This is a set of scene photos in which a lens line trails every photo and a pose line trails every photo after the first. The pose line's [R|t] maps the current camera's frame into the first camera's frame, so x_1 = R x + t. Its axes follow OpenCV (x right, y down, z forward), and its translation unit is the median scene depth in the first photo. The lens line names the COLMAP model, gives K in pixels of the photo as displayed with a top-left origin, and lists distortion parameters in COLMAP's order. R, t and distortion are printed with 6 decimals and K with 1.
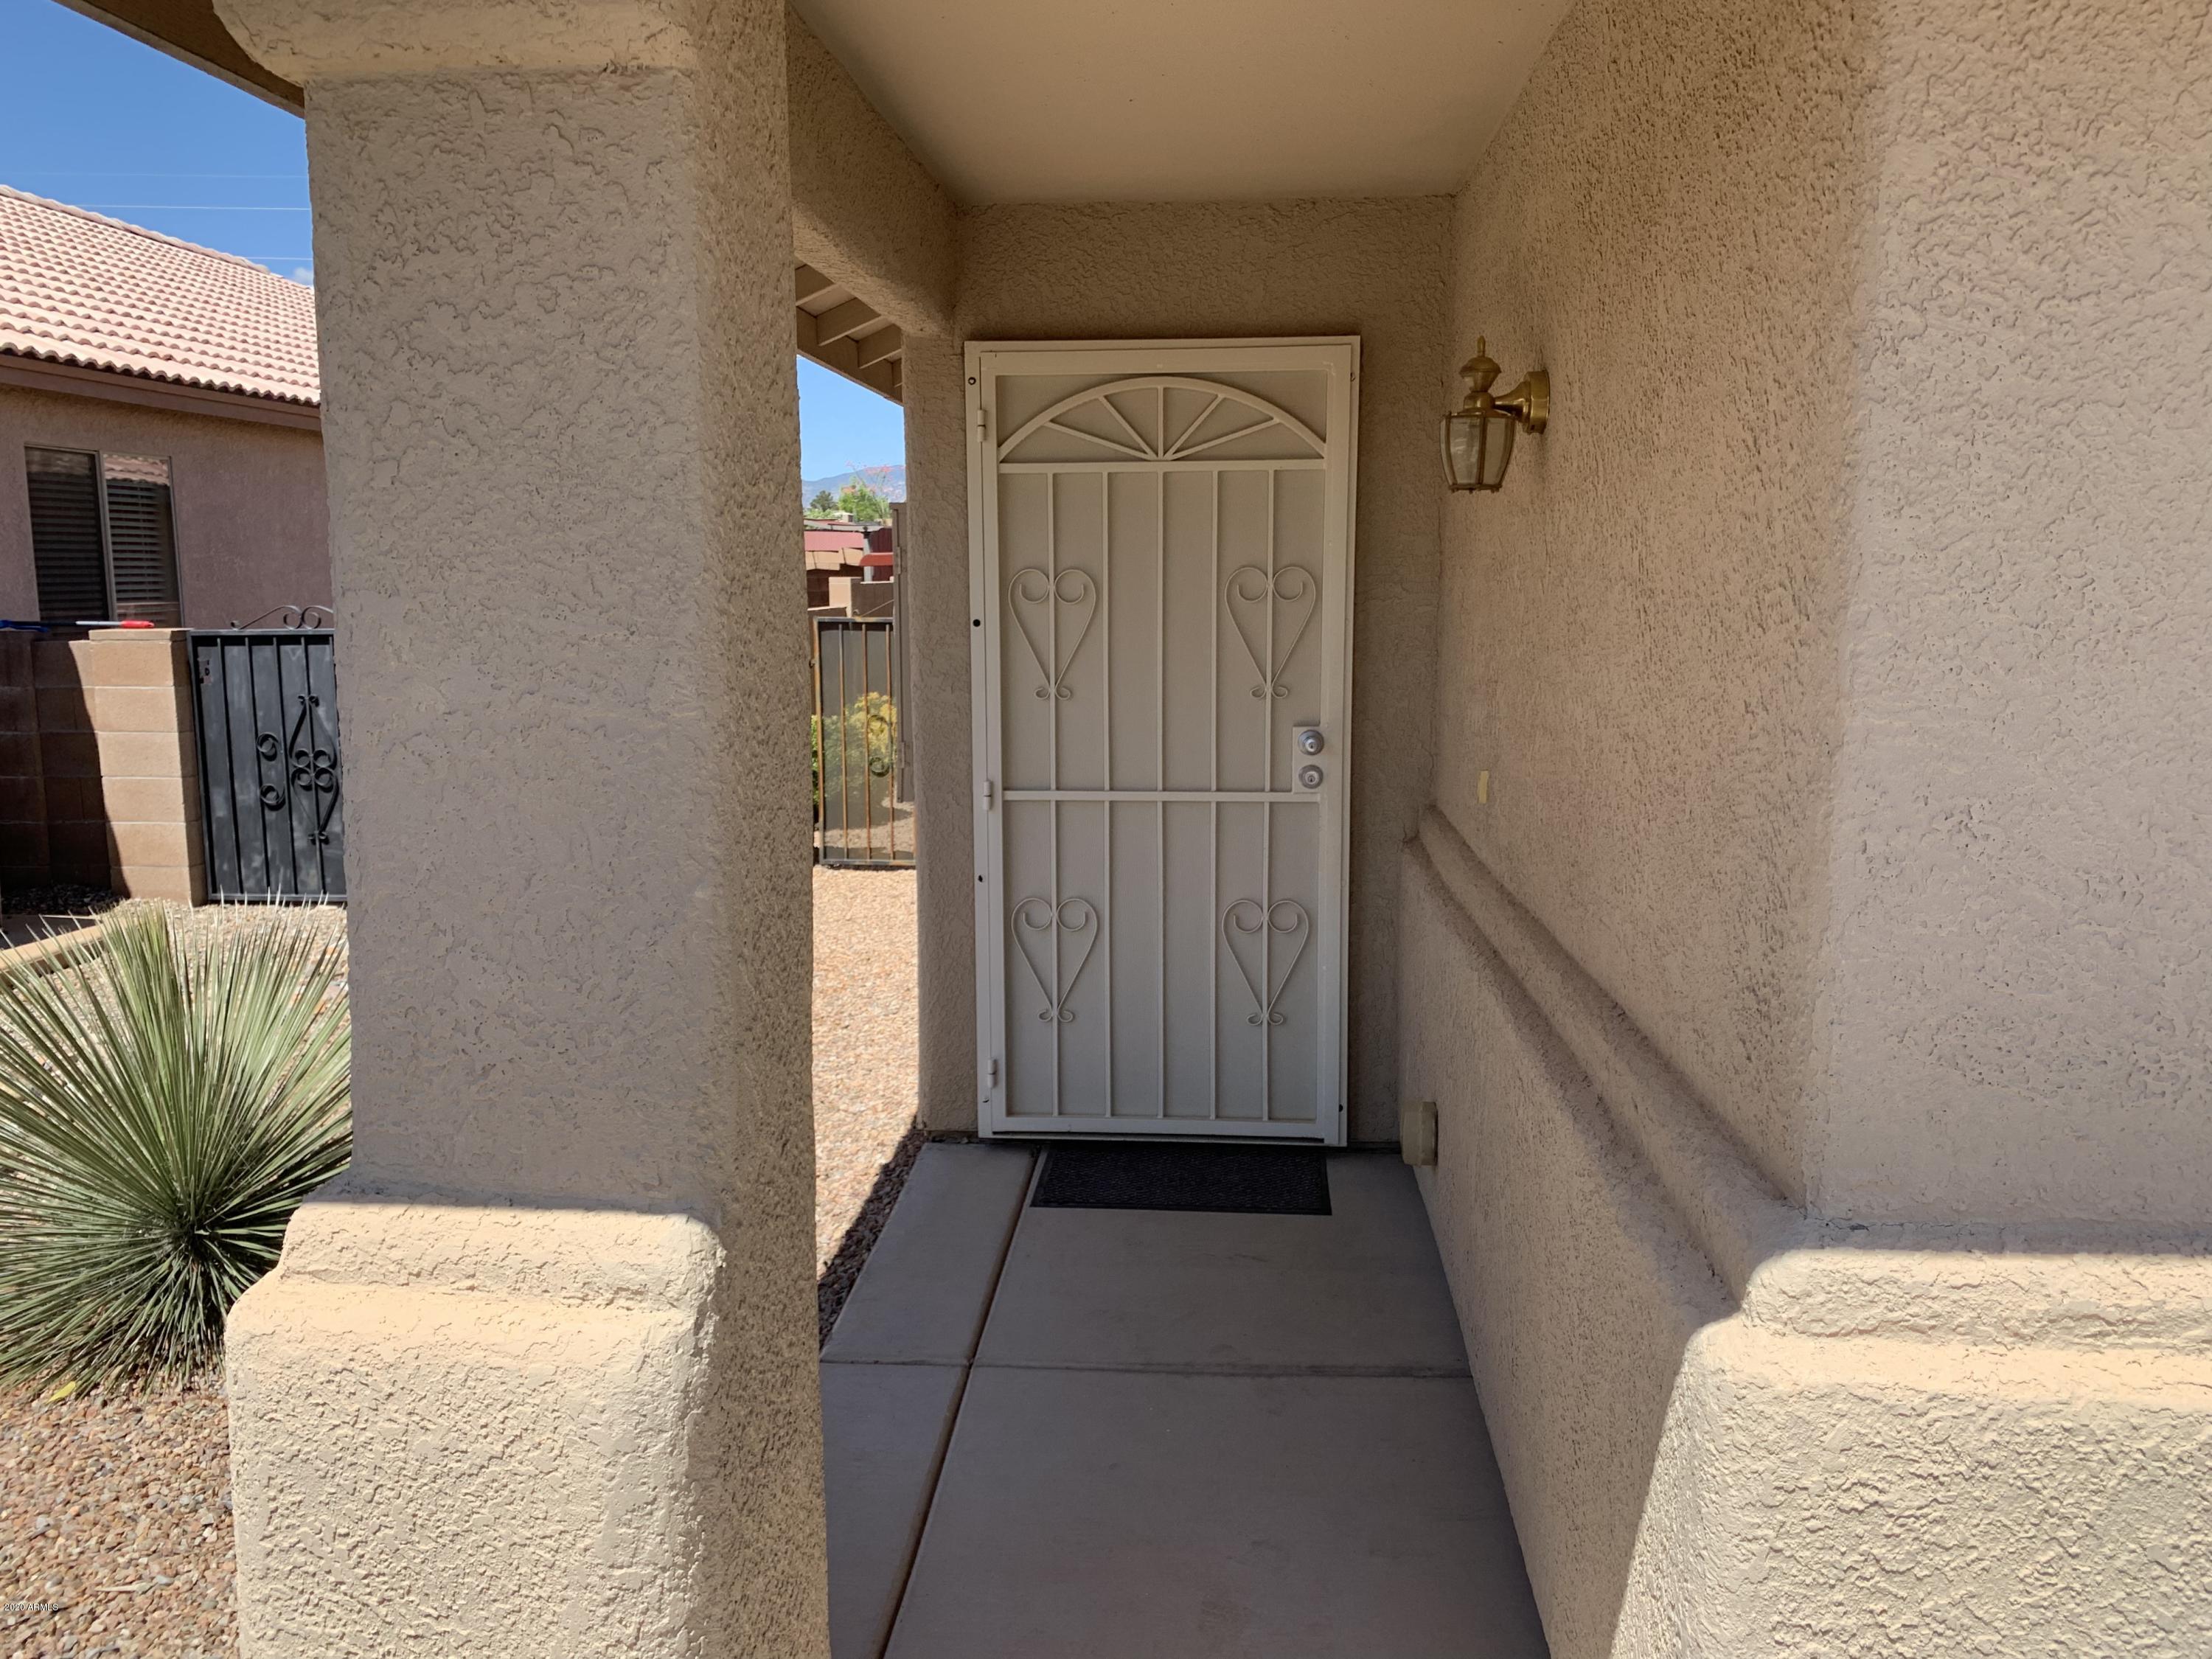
lens RADIAL K [[1686.1, 0, 1106.6], [0, 1686.1, 812.2], [0, 0, 1]] dist [0.152684, -0.245483]
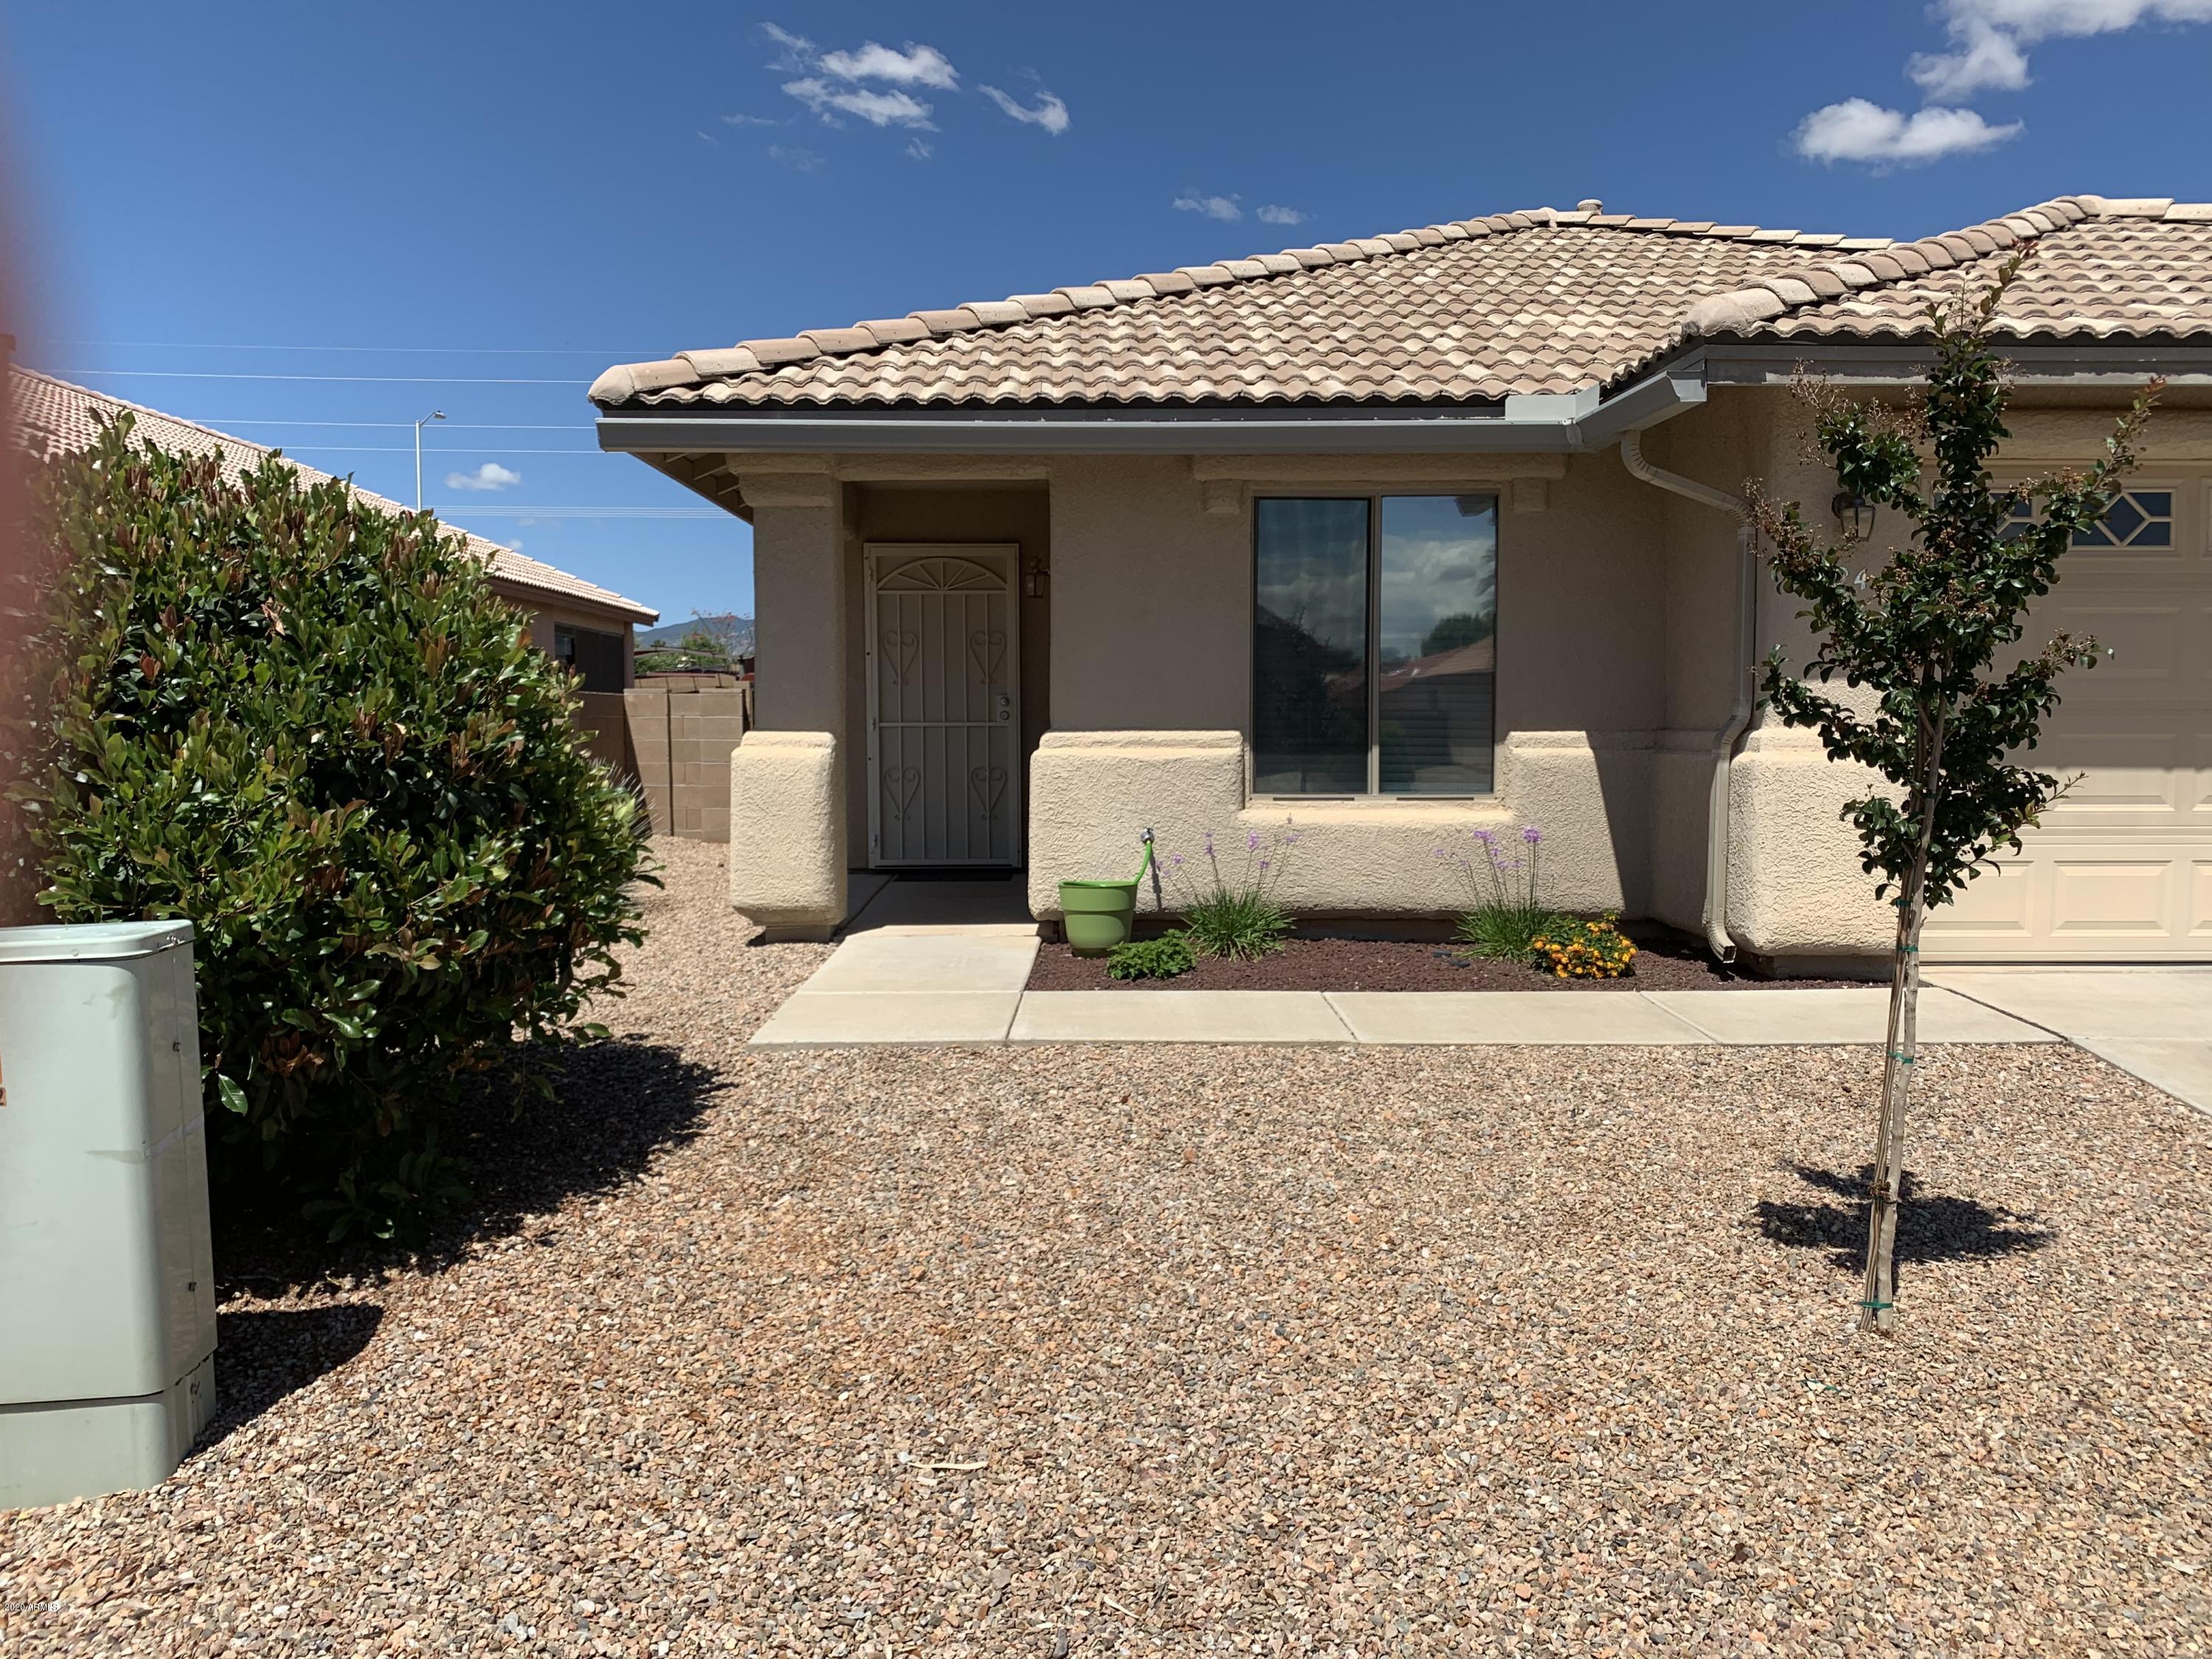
lens RADIAL K [[1686.1, 0, 1106.6], [0, 1686.1, 812.2], [0, 0, 1]] dist [0.152684, -0.245483]
pose [[0.995444, -0.005236, 0.095200, 0.032774], [0.013580, 0.996097, -0.087216, 0.338470], [-0.094371, 0.088111, 0.991630, -1.461561]]
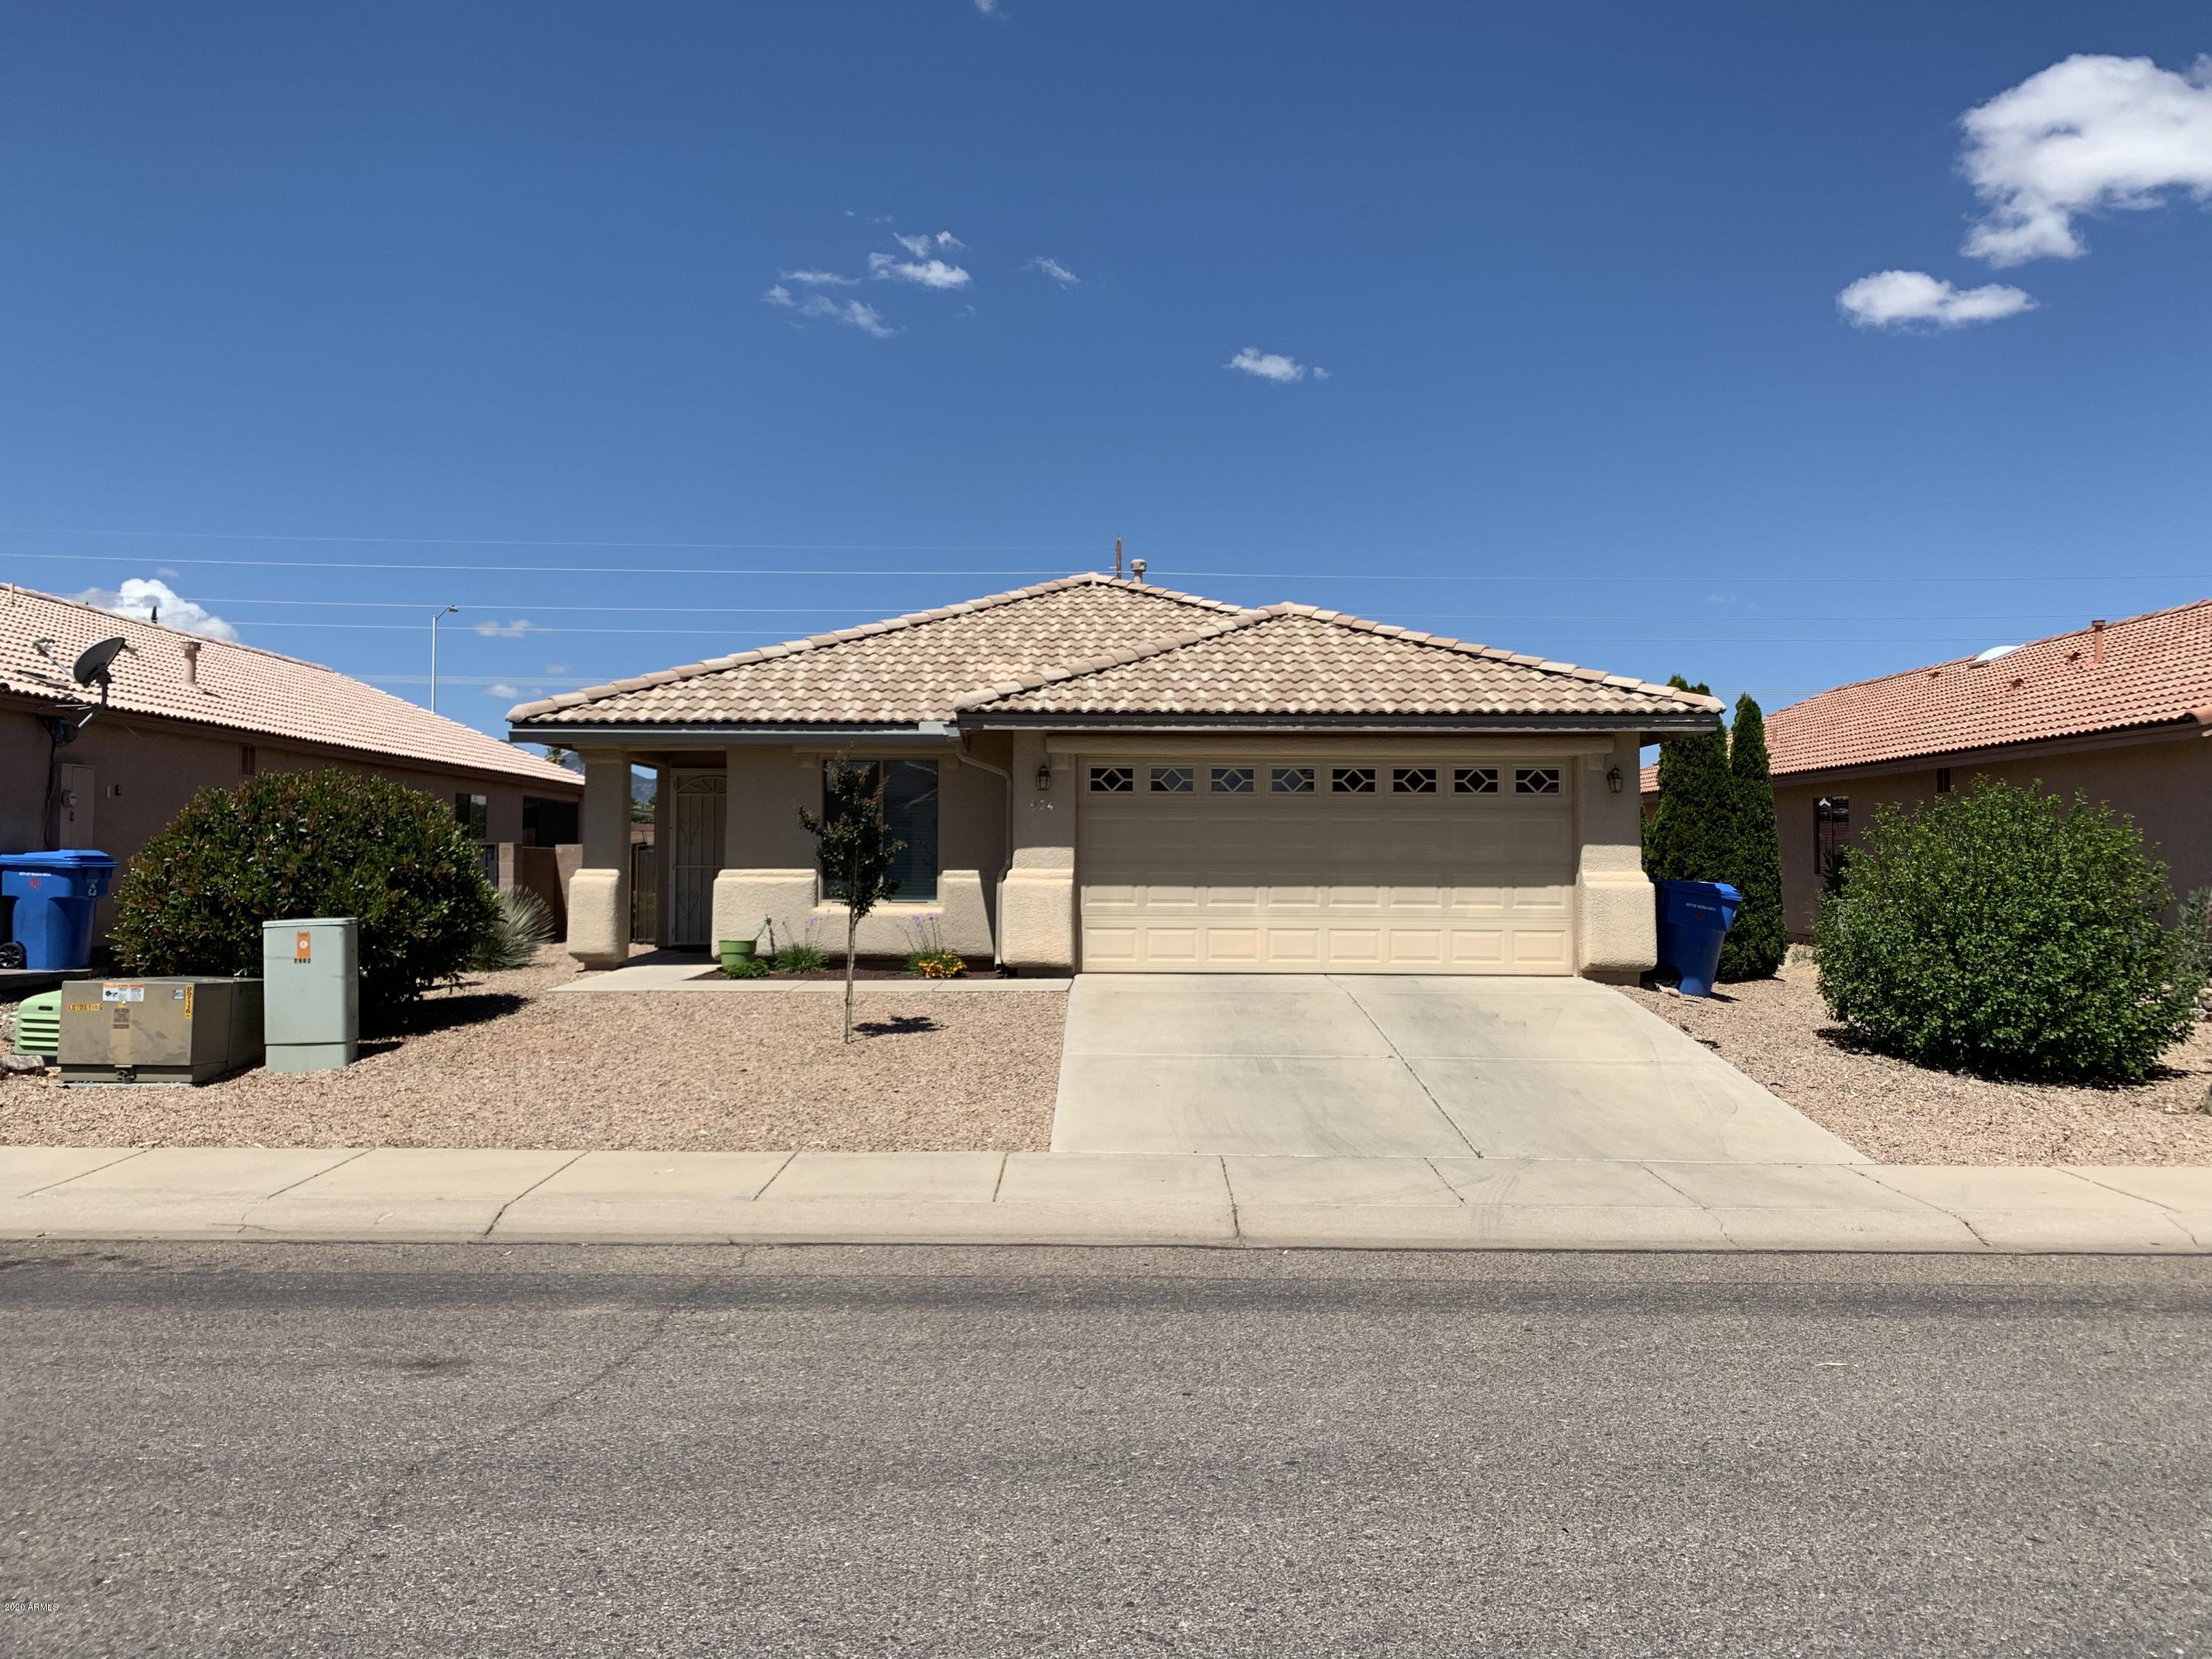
lens RADIAL K [[1686.1, 0, 1106.6], [0, 1686.1, 812.2], [0, 0, 1]] dist [0.152684, -0.245483]
pose [[0.995504, 0.007159, 0.094454, 0.651704], [0.009334, 0.984872, -0.173030, 0.642547], [-0.094264, 0.173134, 0.980377, -3.561785]]
